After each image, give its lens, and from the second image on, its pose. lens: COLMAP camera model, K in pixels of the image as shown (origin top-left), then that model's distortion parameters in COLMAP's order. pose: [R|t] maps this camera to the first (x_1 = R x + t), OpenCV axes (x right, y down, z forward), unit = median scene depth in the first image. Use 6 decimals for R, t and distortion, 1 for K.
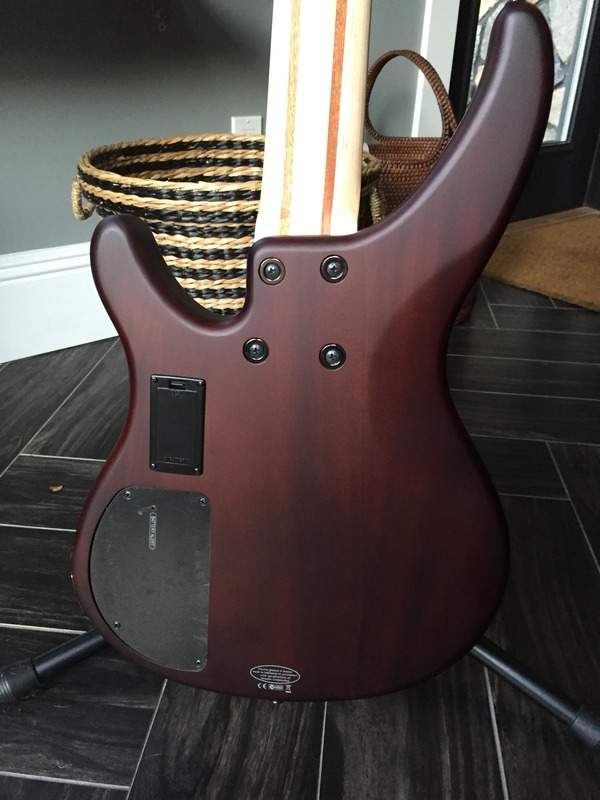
lens RADIAL K [[701.5, 0, 300.0], [0, 701.5, 400.0], [0, 0, 1]] dist [0.102048, -0.149226]
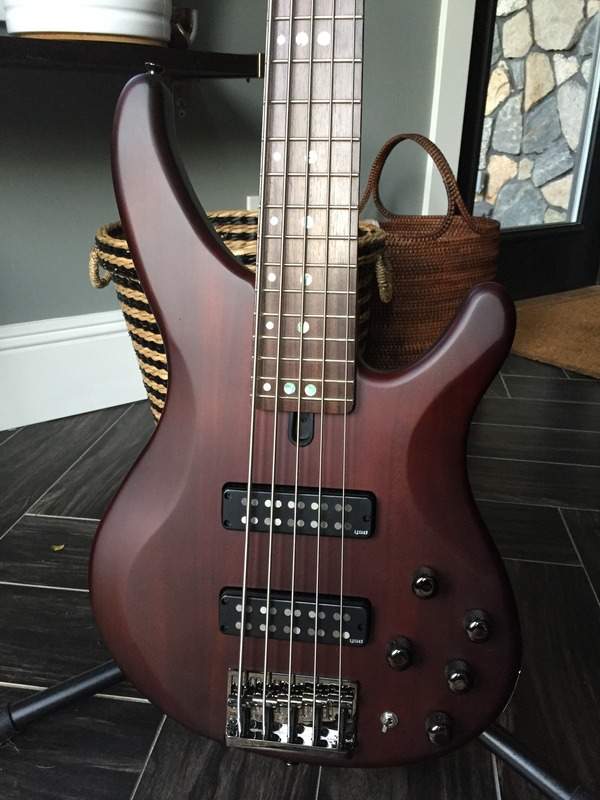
lens RADIAL K [[701.5, 0, 300.0], [0, 701.5, 400.0], [0, 0, 1]] dist [0.102048, -0.149226]
pose [[0.999425, 0.004419, -0.033619, 0.024347], [-0.008299, 0.993198, -0.116143, 0.028434], [0.032877, 0.116356, 0.992663, -0.000148]]
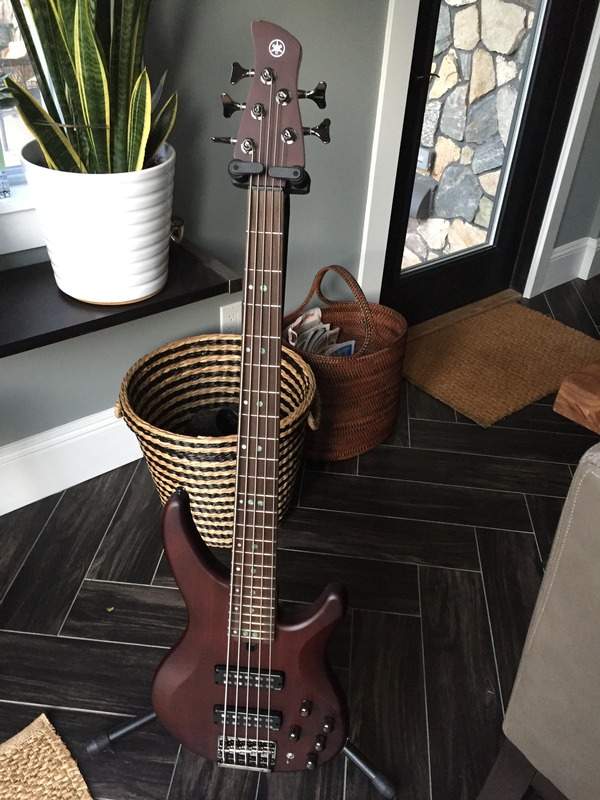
lens RADIAL K [[701.5, 0, 300.0], [0, 701.5, 400.0], [0, 0, 1]] dist [0.102048, -0.149226]
pose [[0.999760, 0.017902, 0.012602, 0.061776], [-0.019153, 0.994031, 0.107401, -0.484228], [-0.010604, -0.107616, 0.994136, -0.531136]]
